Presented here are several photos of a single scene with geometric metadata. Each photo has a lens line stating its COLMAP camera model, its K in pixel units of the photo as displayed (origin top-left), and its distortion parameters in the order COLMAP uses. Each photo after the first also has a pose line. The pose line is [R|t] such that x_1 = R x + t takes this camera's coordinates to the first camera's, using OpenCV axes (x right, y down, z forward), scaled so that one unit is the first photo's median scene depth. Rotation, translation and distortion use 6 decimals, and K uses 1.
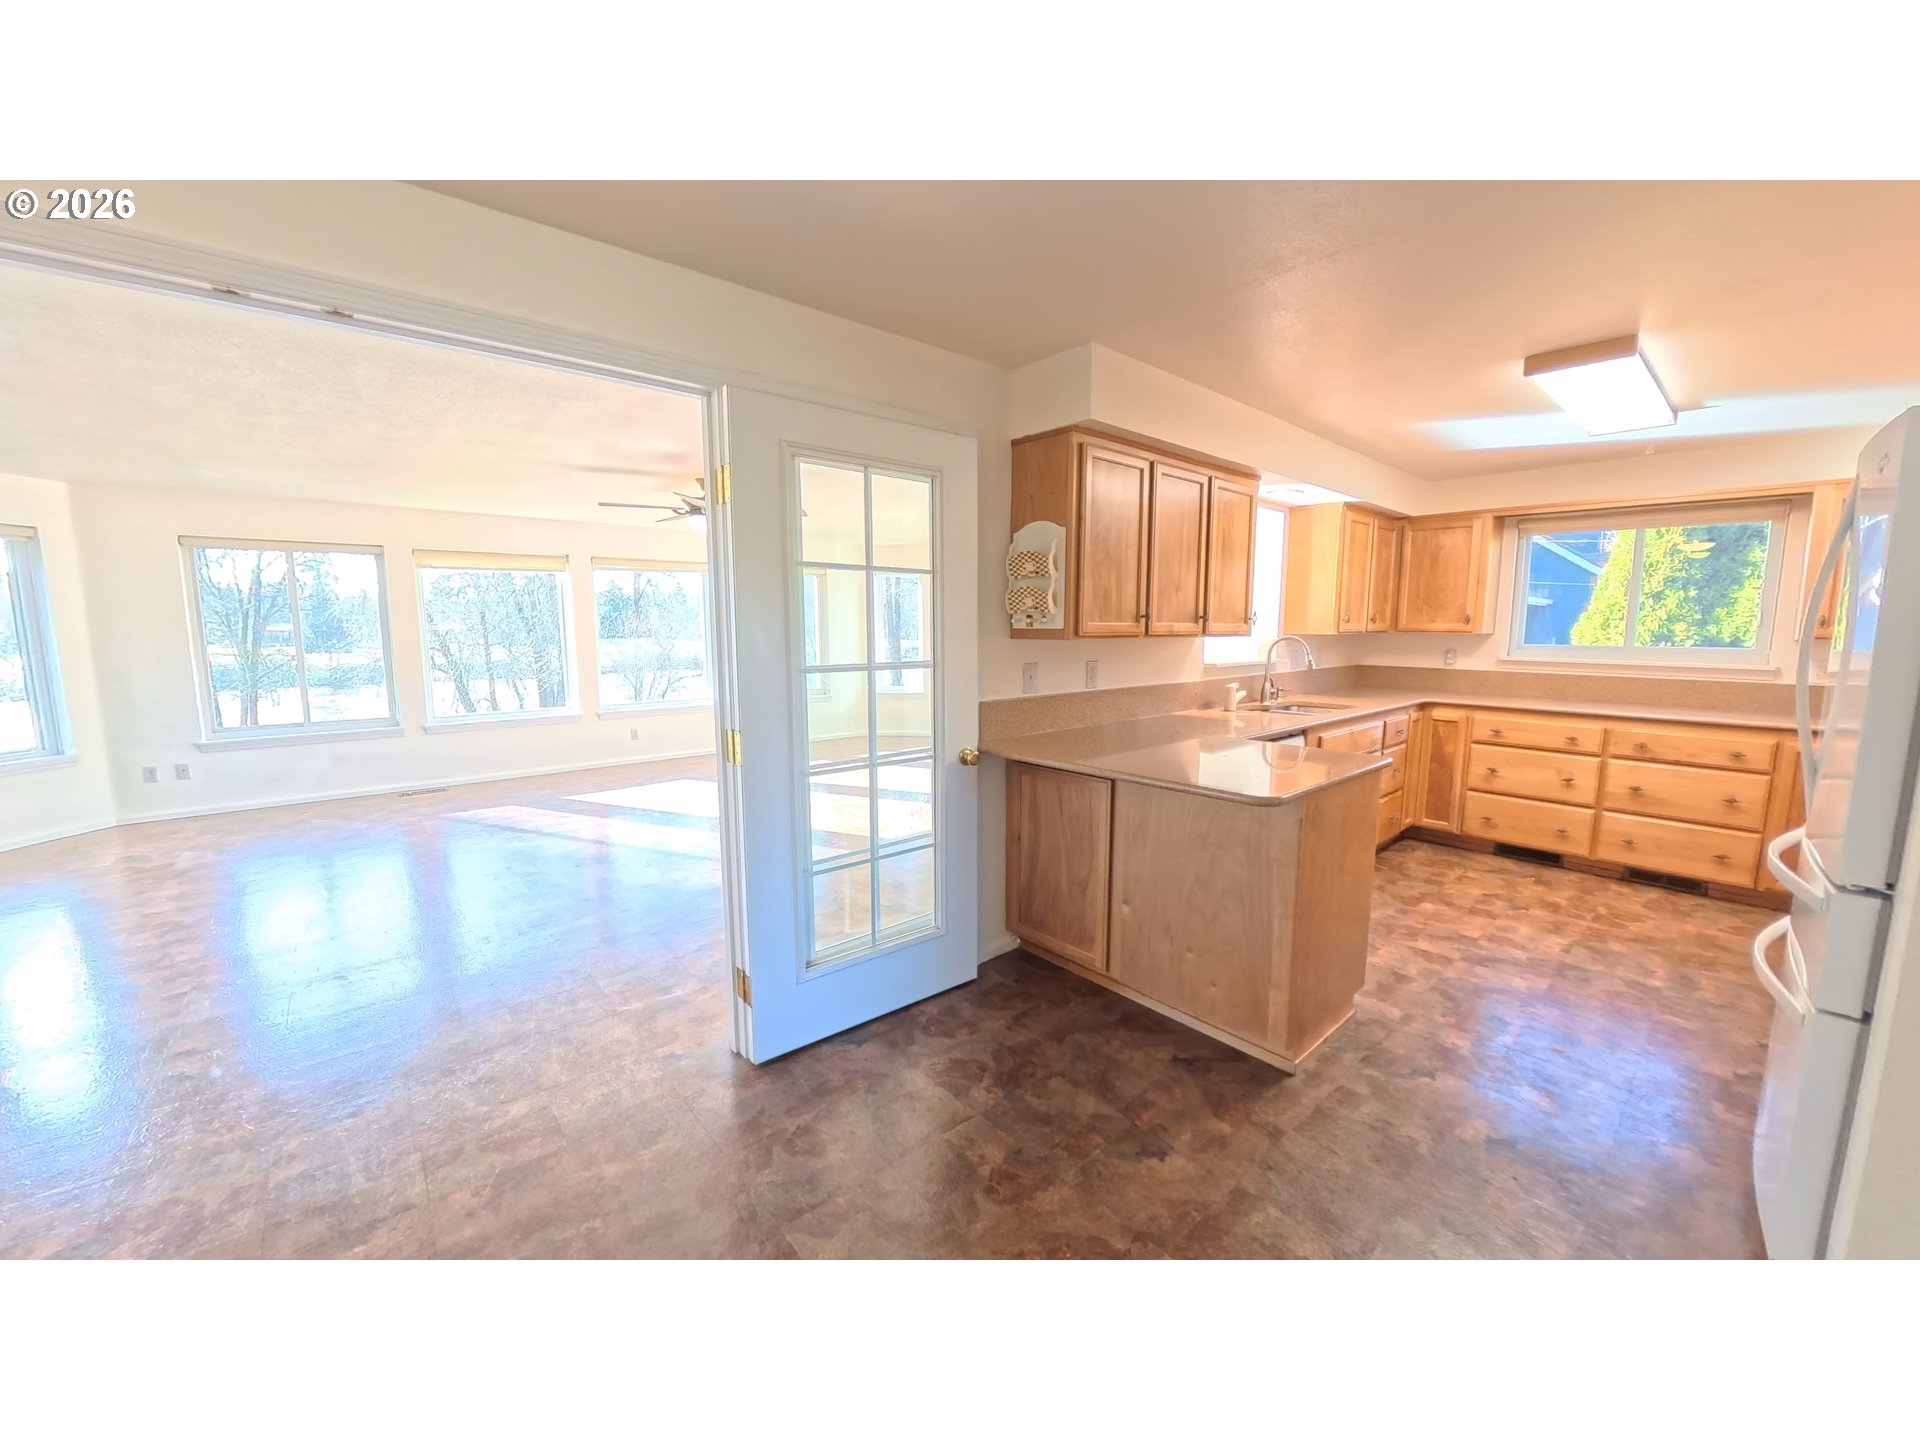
lens RADIAL K [[725.0, 0, 960.0], [0, 725.0, 720.0], [0, 0, 1]] dist [-0.021884, 0.000014]
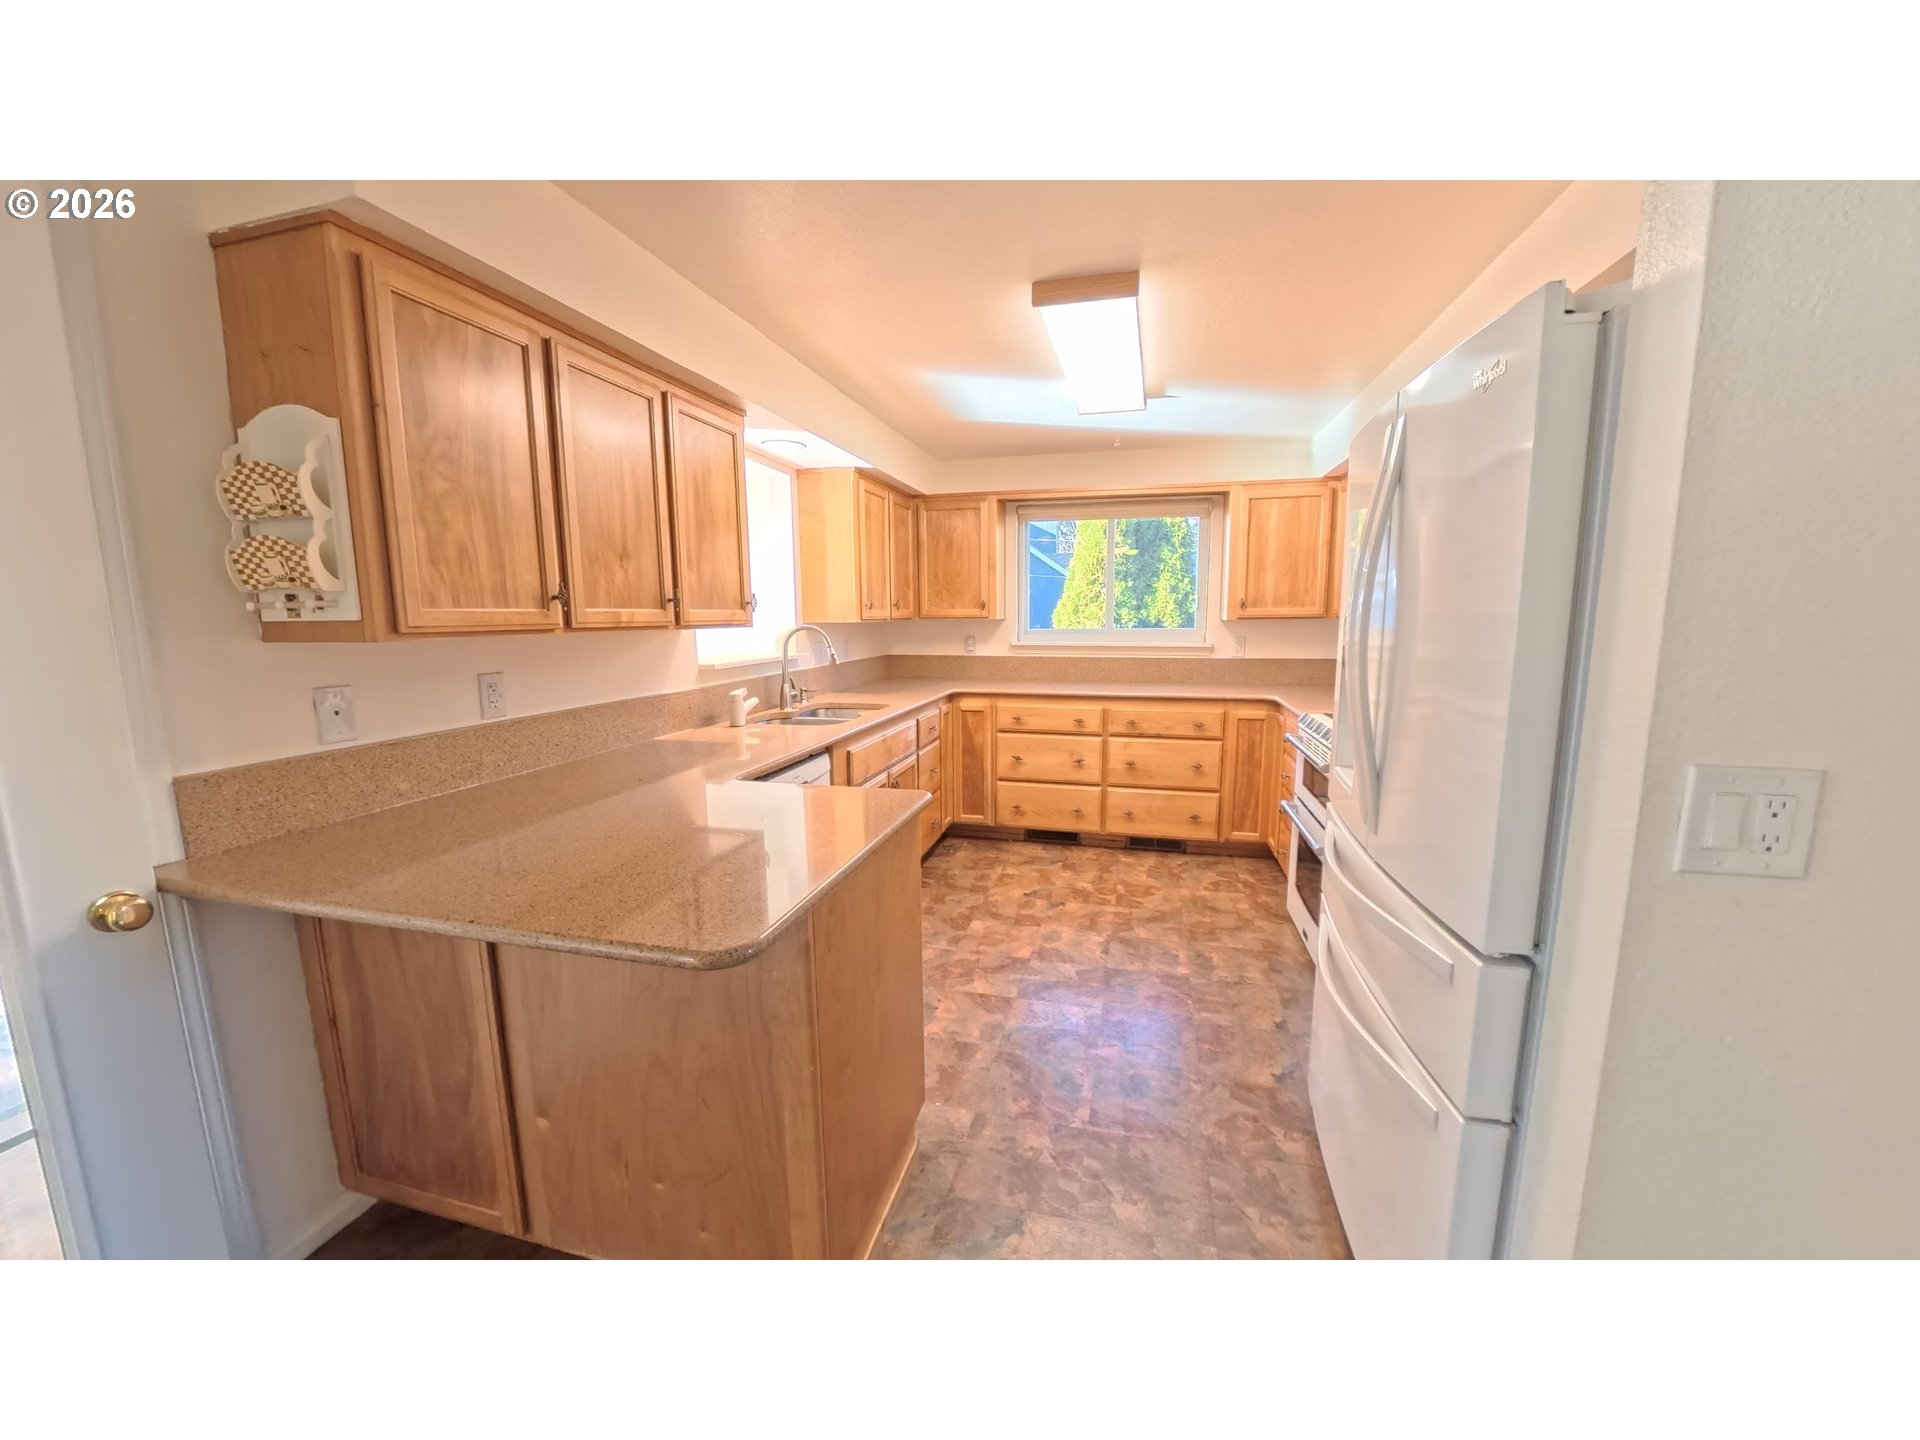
lens RADIAL K [[725.0, 0, 960.0], [0, 725.0, 720.0], [0, 0, 1]] dist [-0.021884, 0.000014]
pose [[0.826142, -0.088011, 0.556545, 0.147210], [0.080960, 0.996018, 0.037330, -0.028894], [-0.557615, 0.014218, 0.829978, 0.246969]]
